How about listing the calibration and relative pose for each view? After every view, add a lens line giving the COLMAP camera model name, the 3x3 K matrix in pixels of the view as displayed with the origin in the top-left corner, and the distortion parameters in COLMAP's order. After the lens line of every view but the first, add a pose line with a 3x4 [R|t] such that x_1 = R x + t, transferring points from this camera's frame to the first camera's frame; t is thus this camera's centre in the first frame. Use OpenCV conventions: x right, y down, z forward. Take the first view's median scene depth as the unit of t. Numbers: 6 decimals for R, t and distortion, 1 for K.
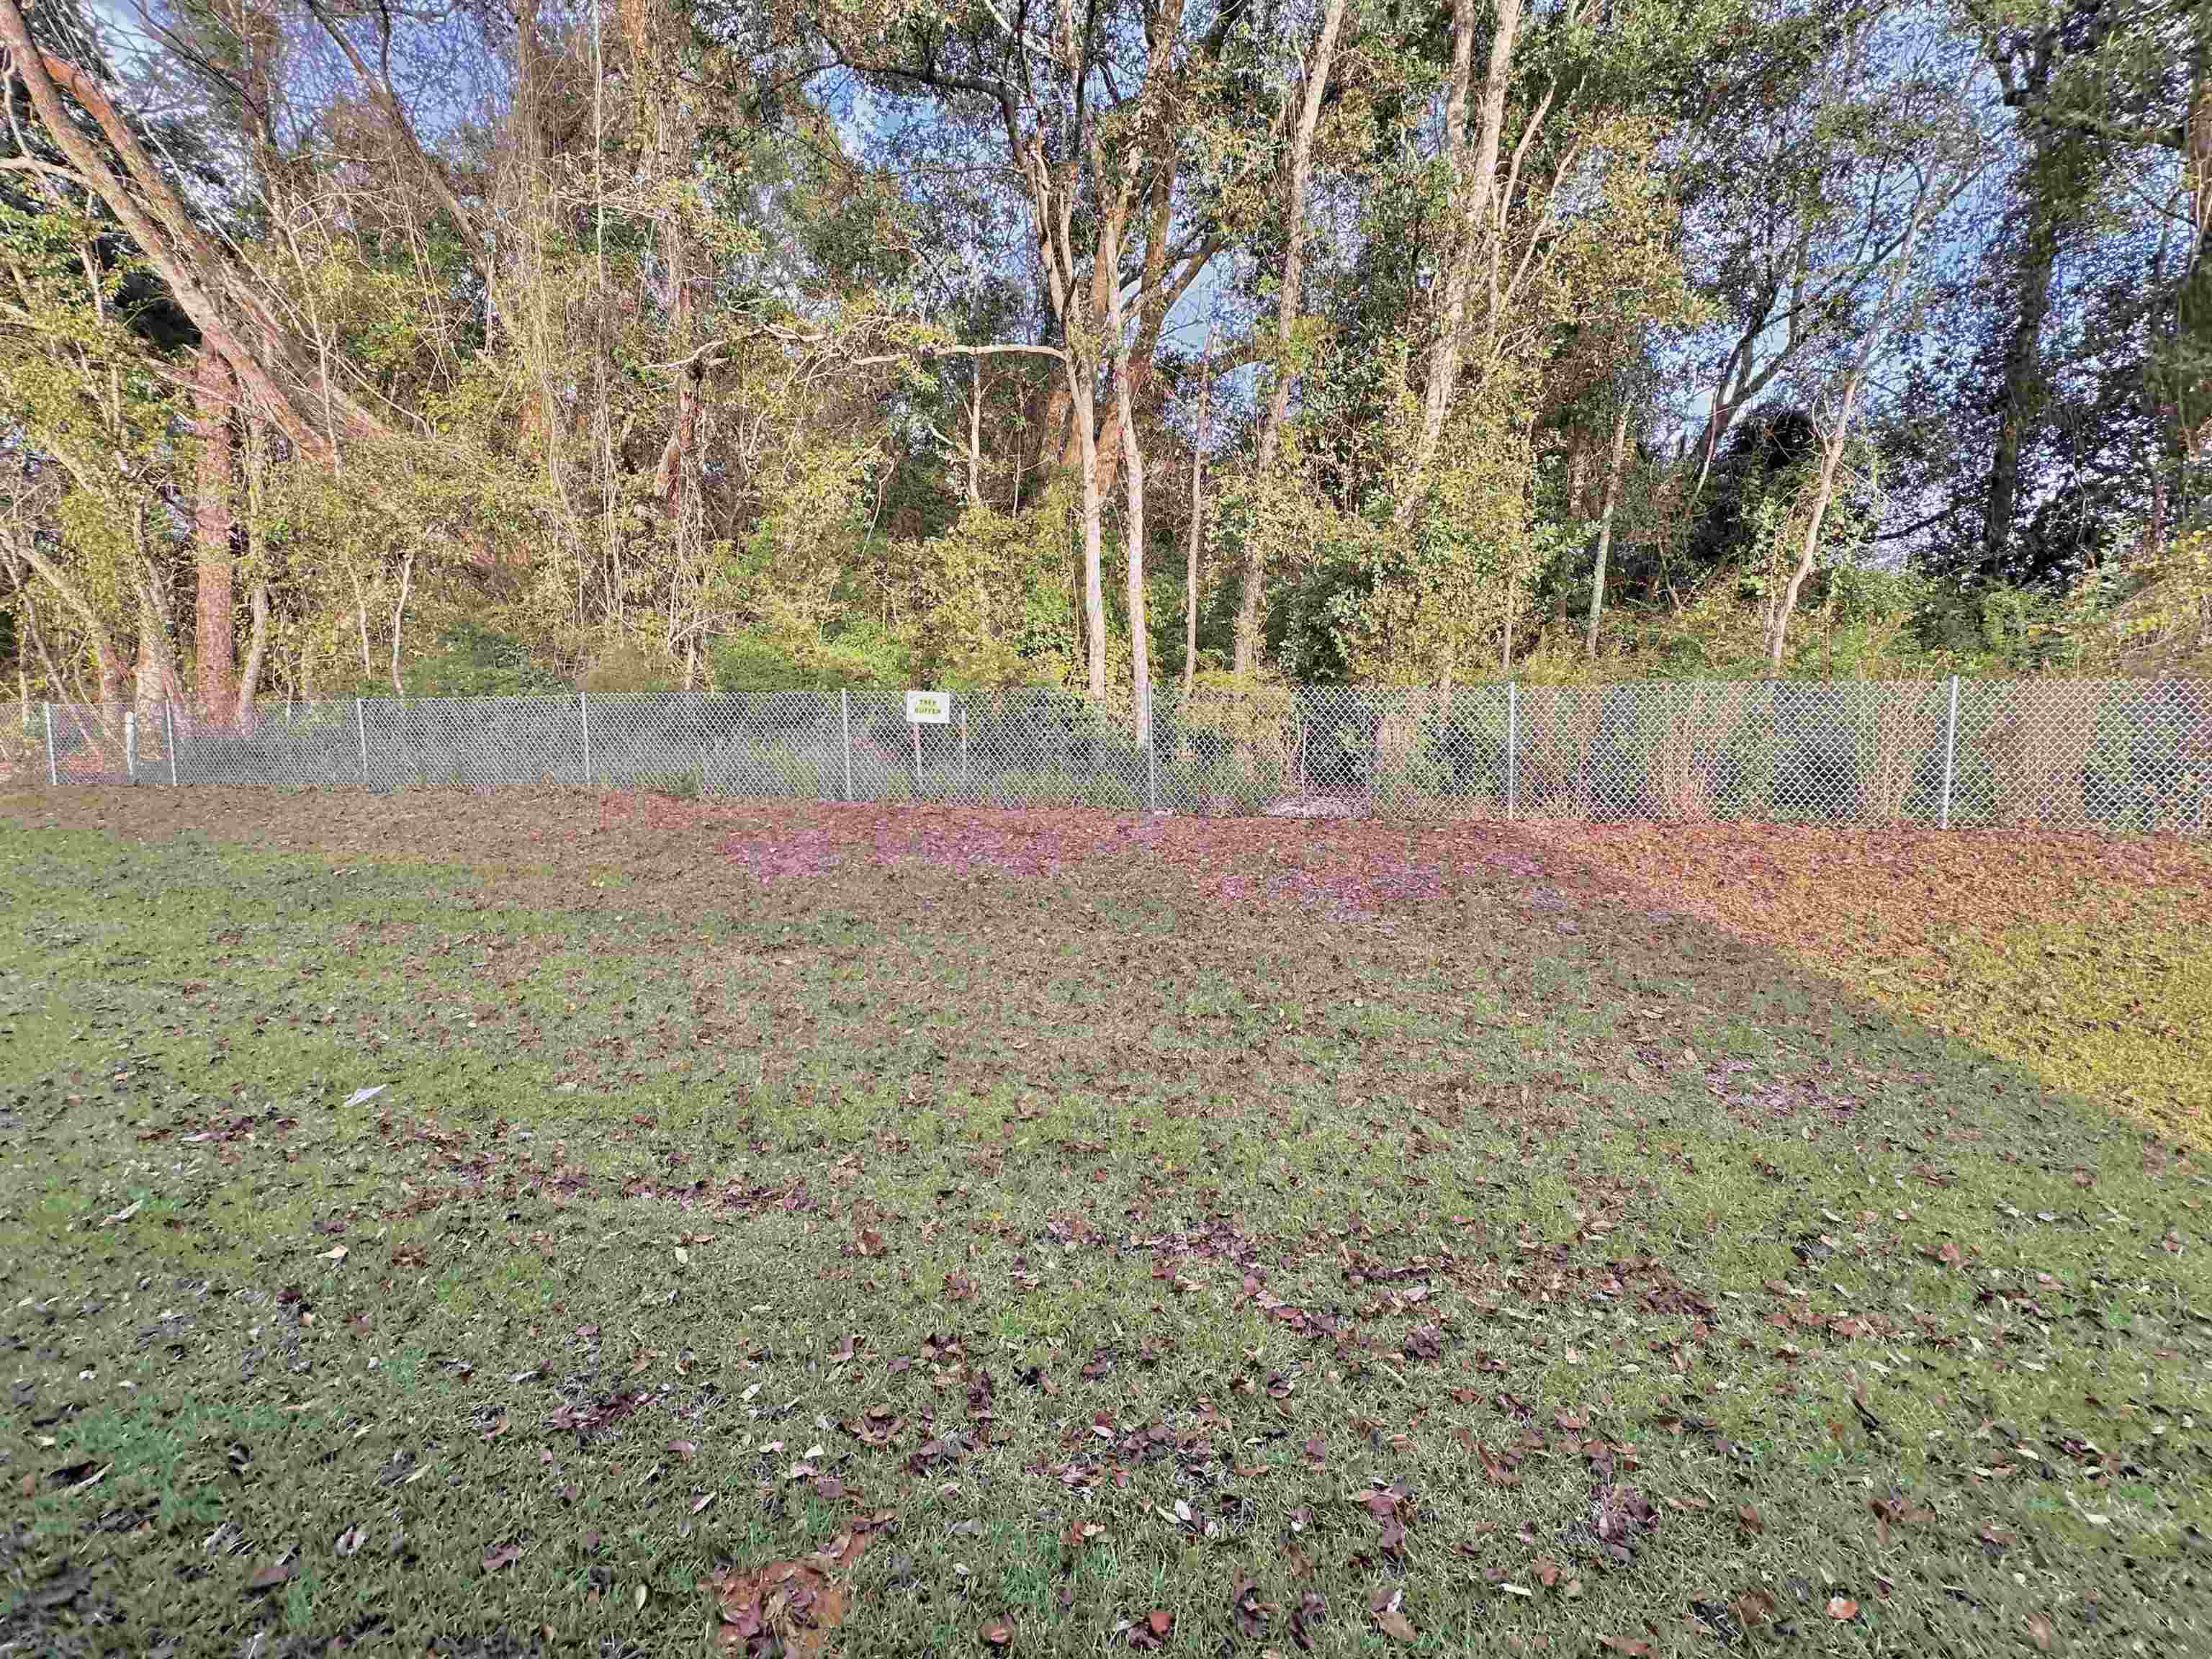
lens RADIAL K [[914.1, 0, 1104.7], [0, 914.1, 828.2], [0, 0, 1]] dist [-0.002269, 0.000722]
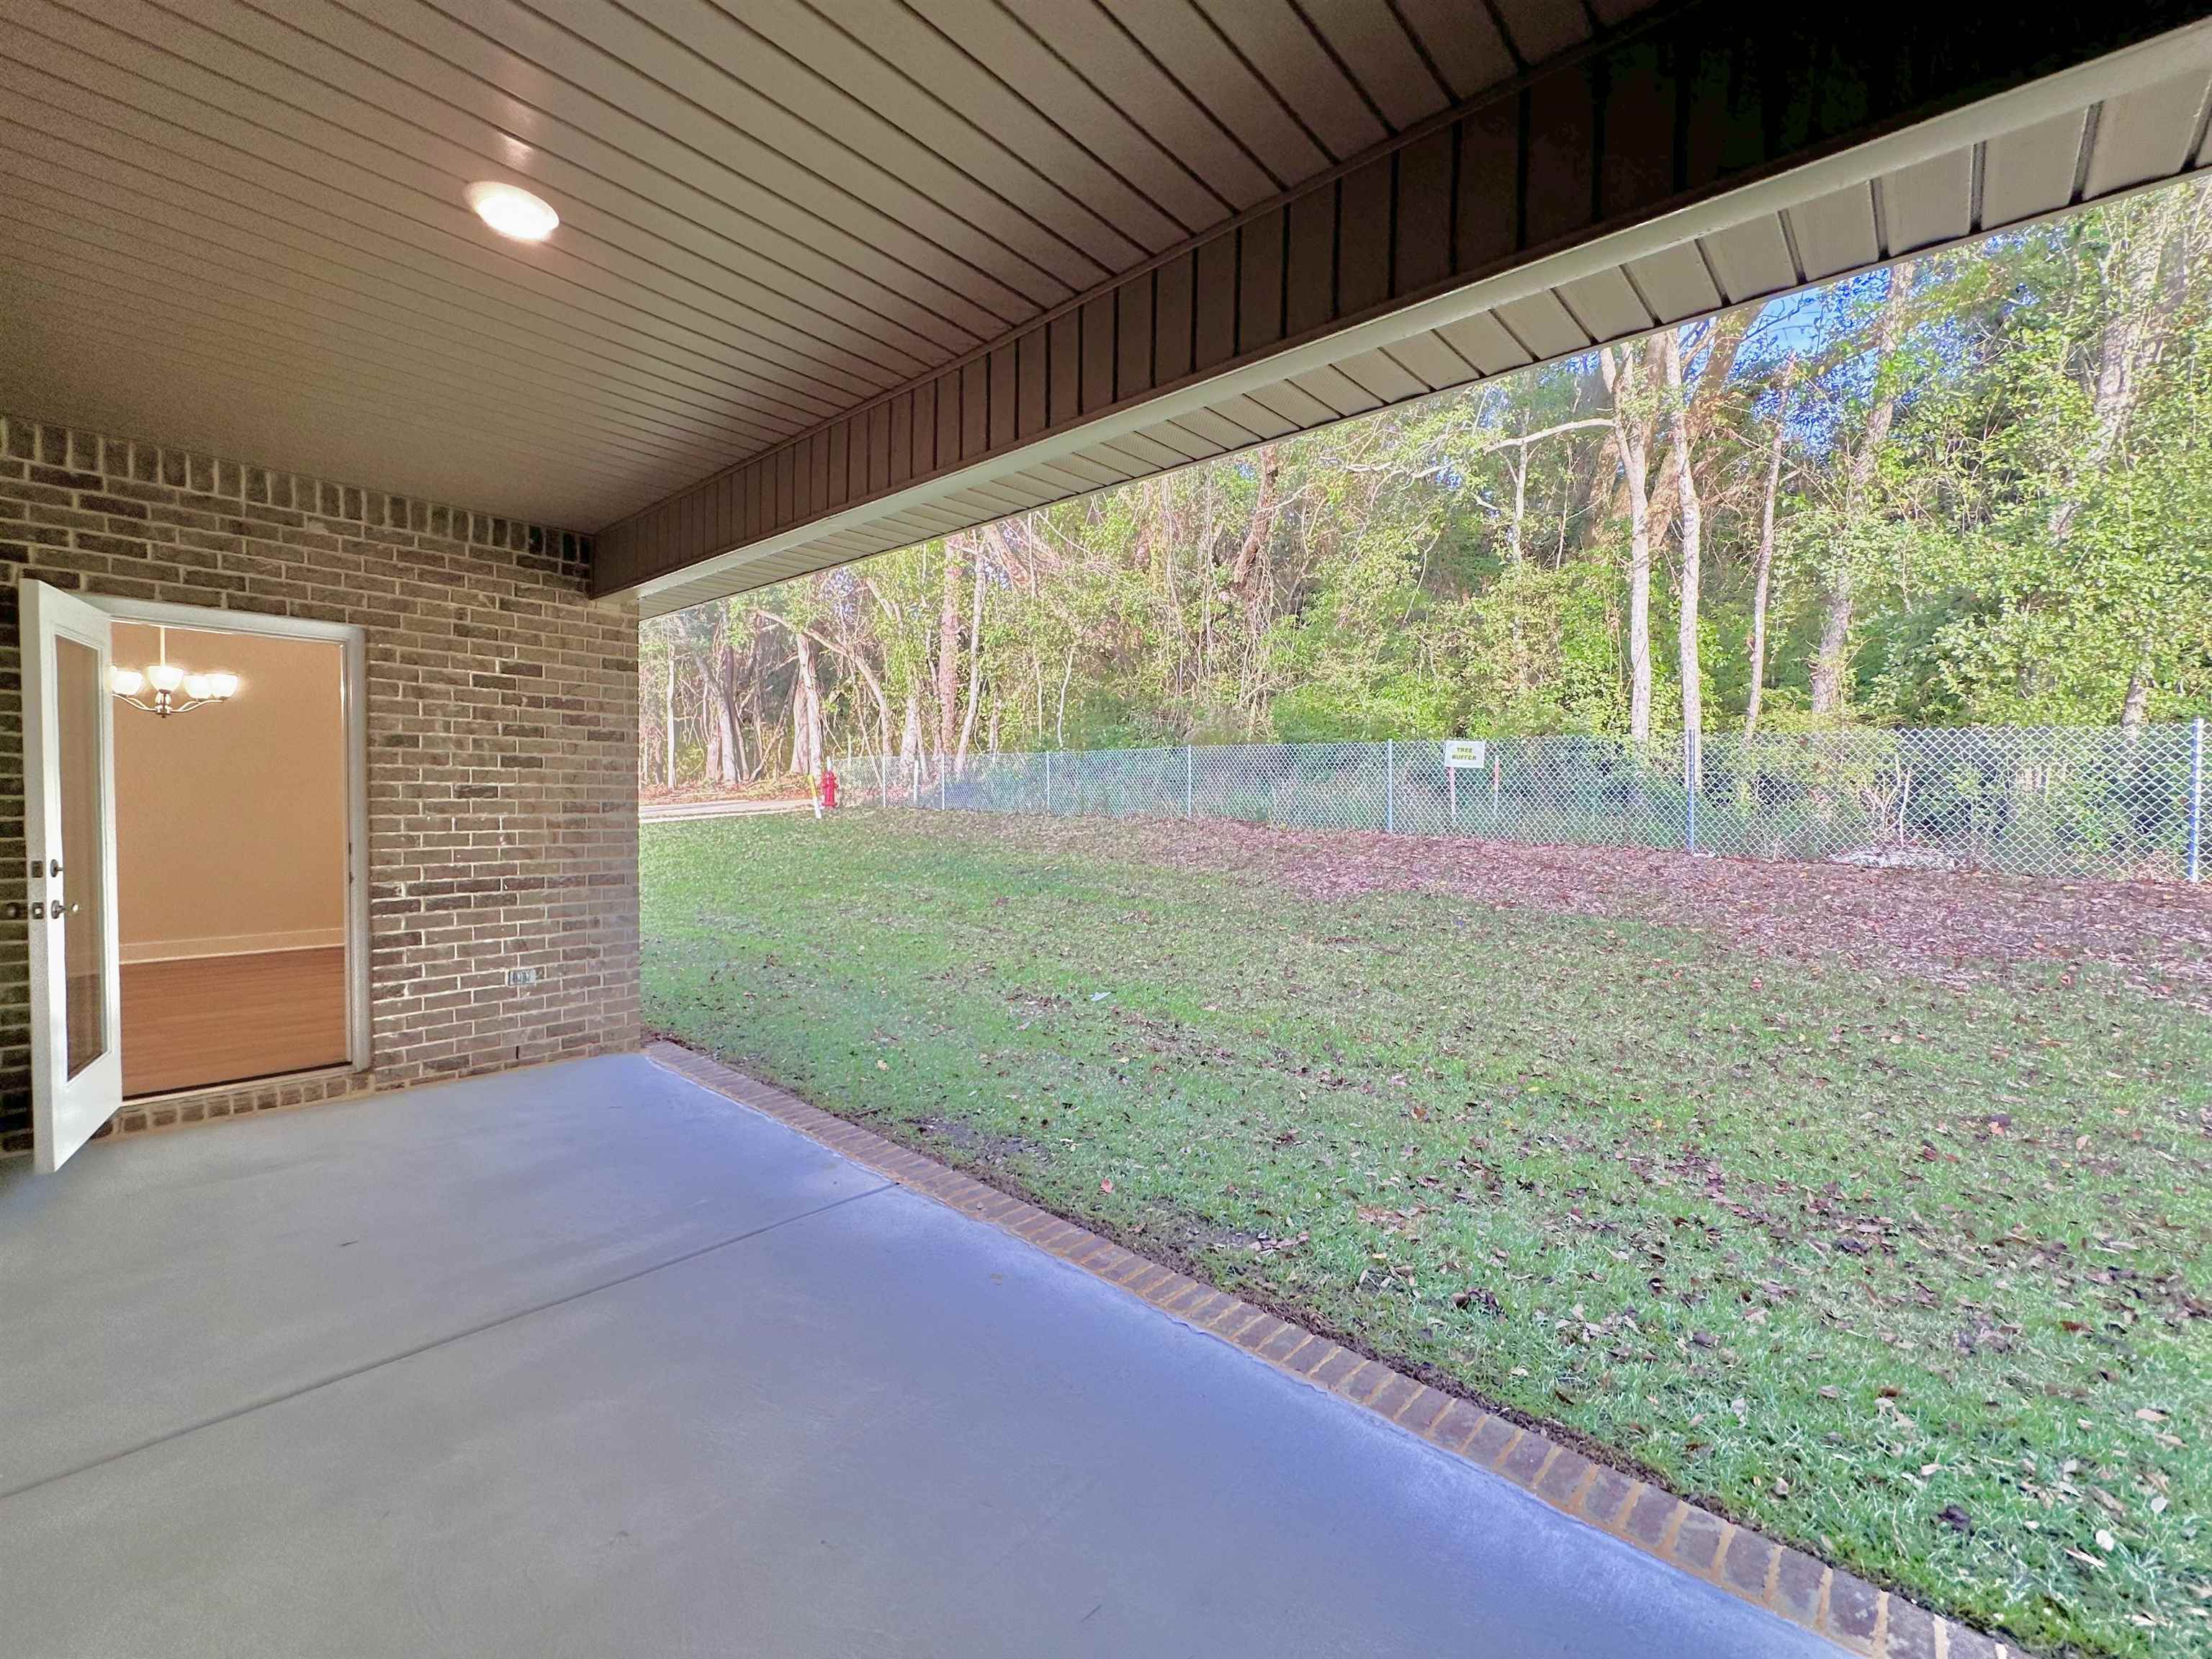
lens RADIAL K [[914.1, 0, 1098.7], [0, 914.1, 830.7], [0, 0, 1]] dist [-0.002269, 0.000722]
pose [[0.847247, 0.033514, -0.530141, 0.030653], [-0.053977, 0.998274, -0.023157, 0.015604], [0.528449, 0.048235, 0.847594, -0.221102]]
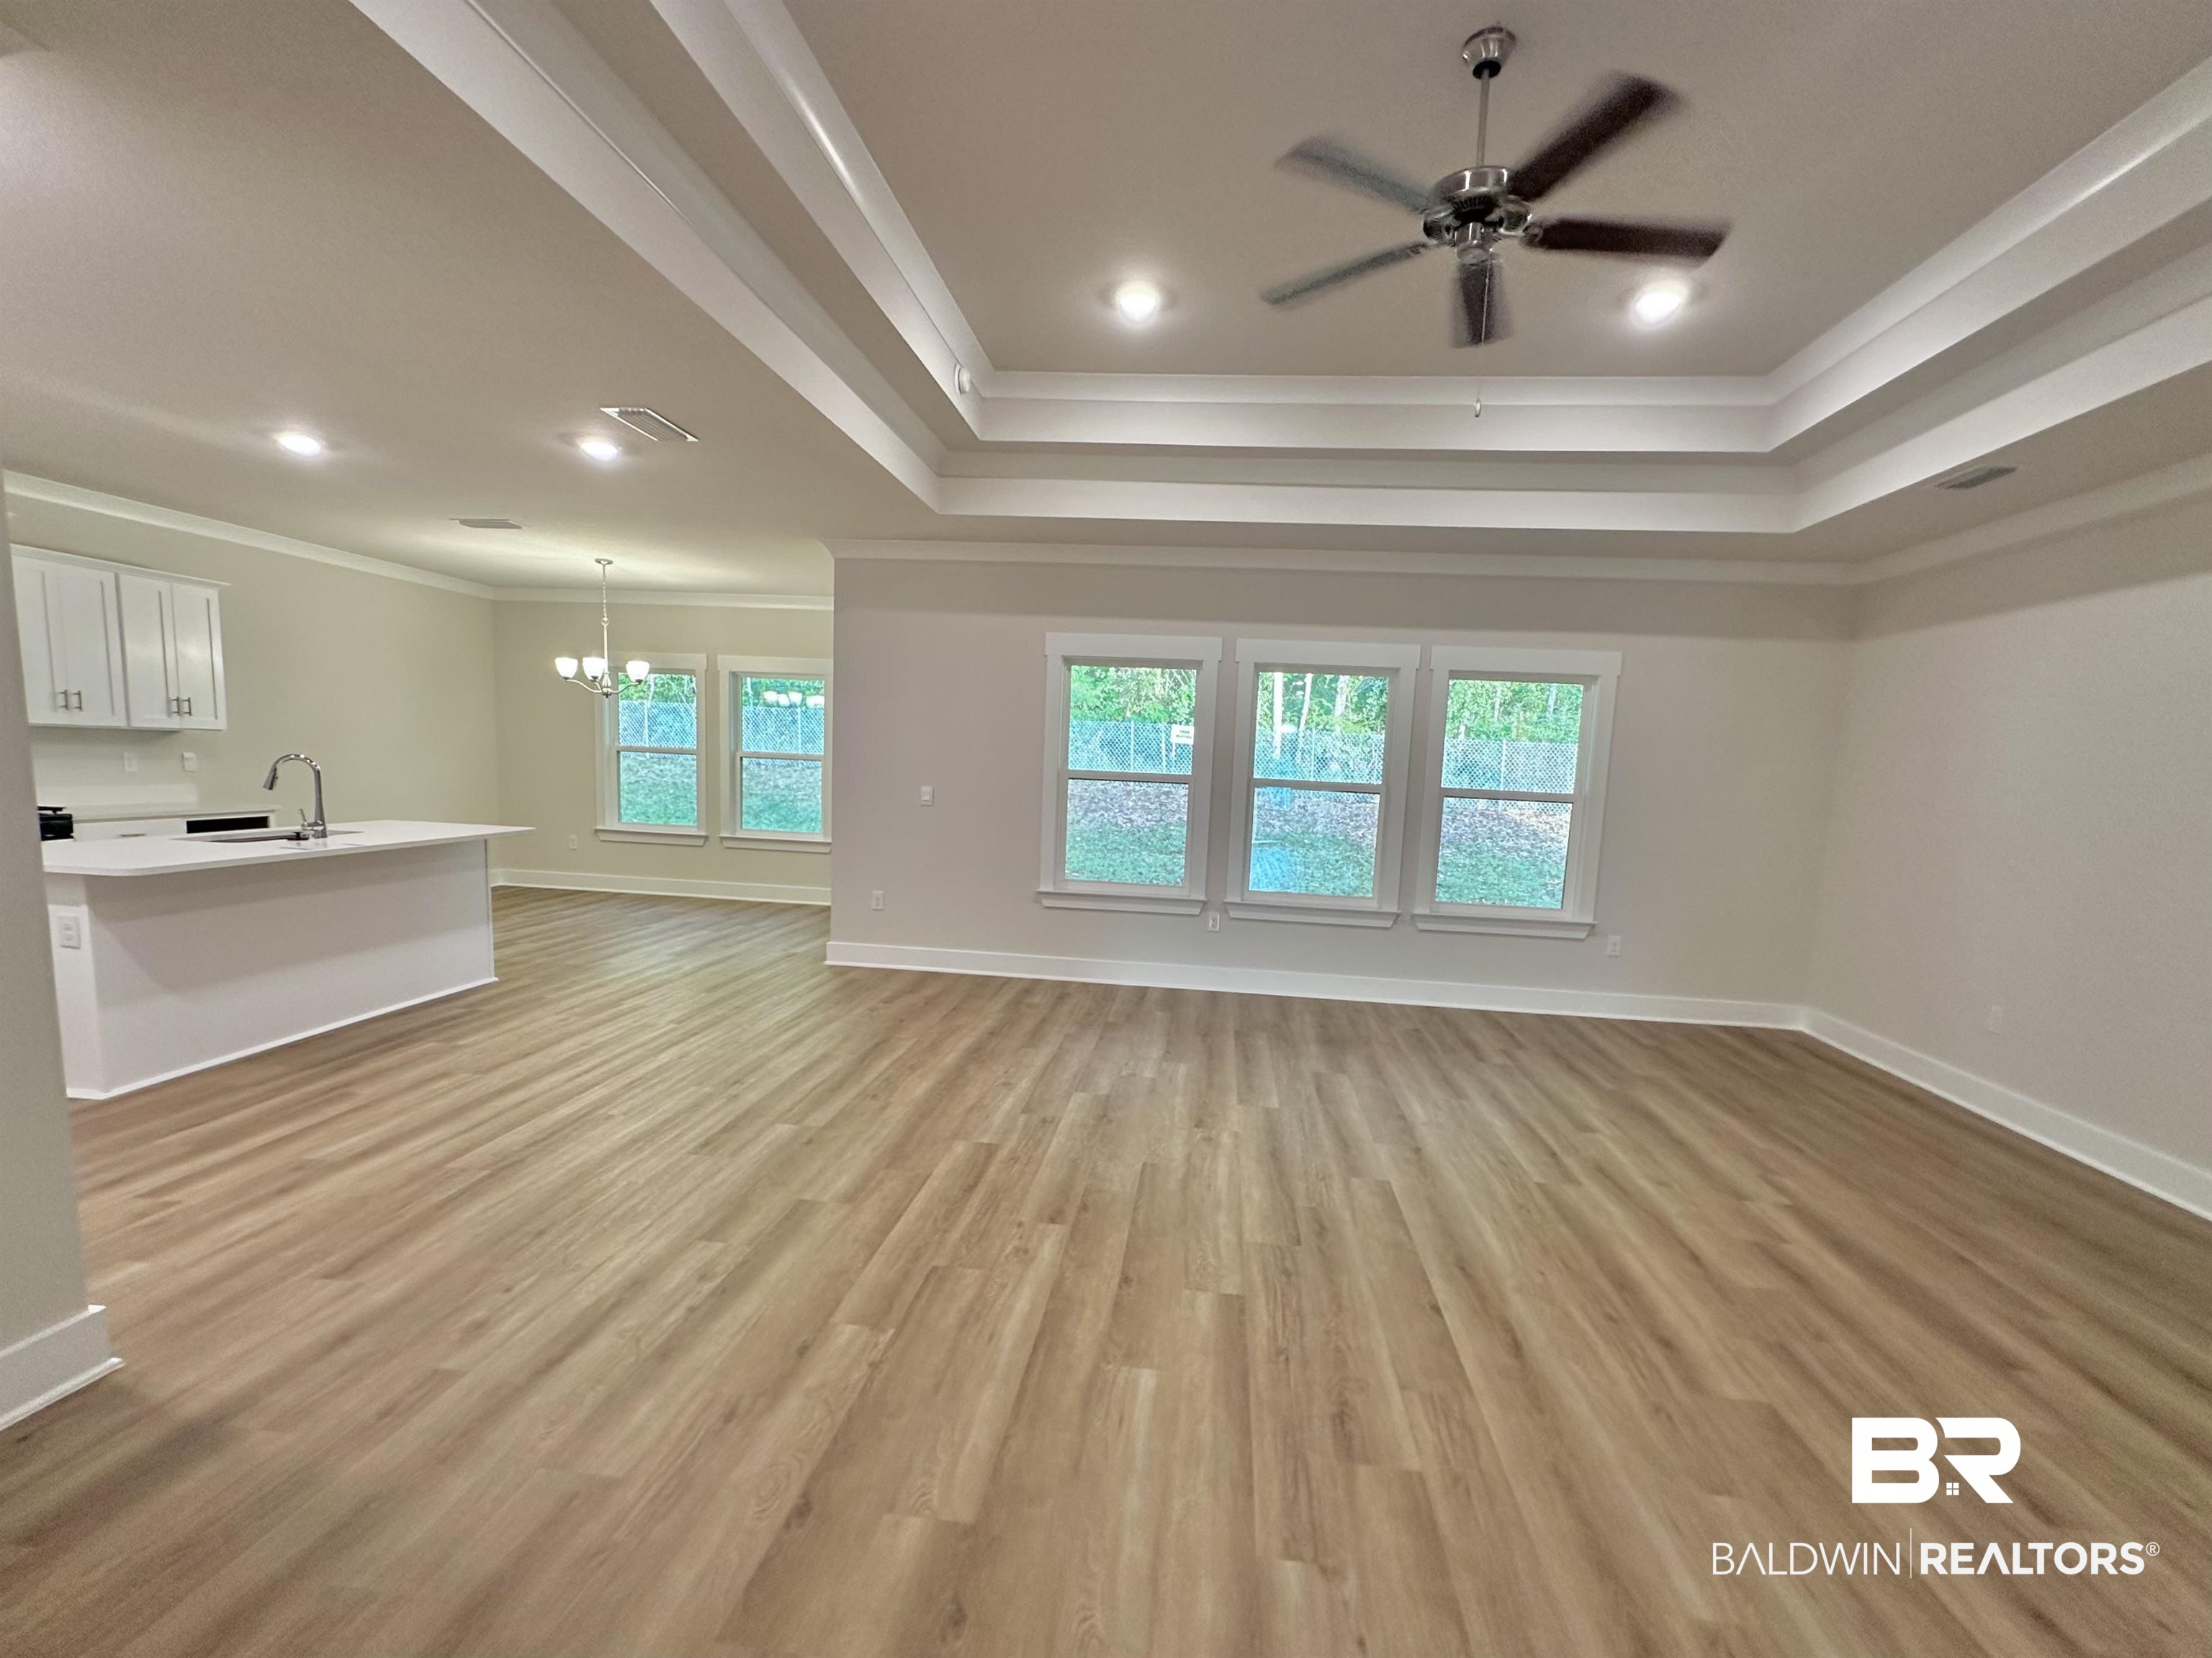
lens RADIAL K [[1006.7, 0, 1113.7], [0, 1006.7, 886.0], [0, 0, 1]] dist [-0.002540, 0.001398]
pose [[0.996284, 0.030991, 0.080365, -0.497811], [-0.035866, 0.997557, 0.059941, 0.049612], [-0.078311, -0.062601, 0.994962, -0.993822]]
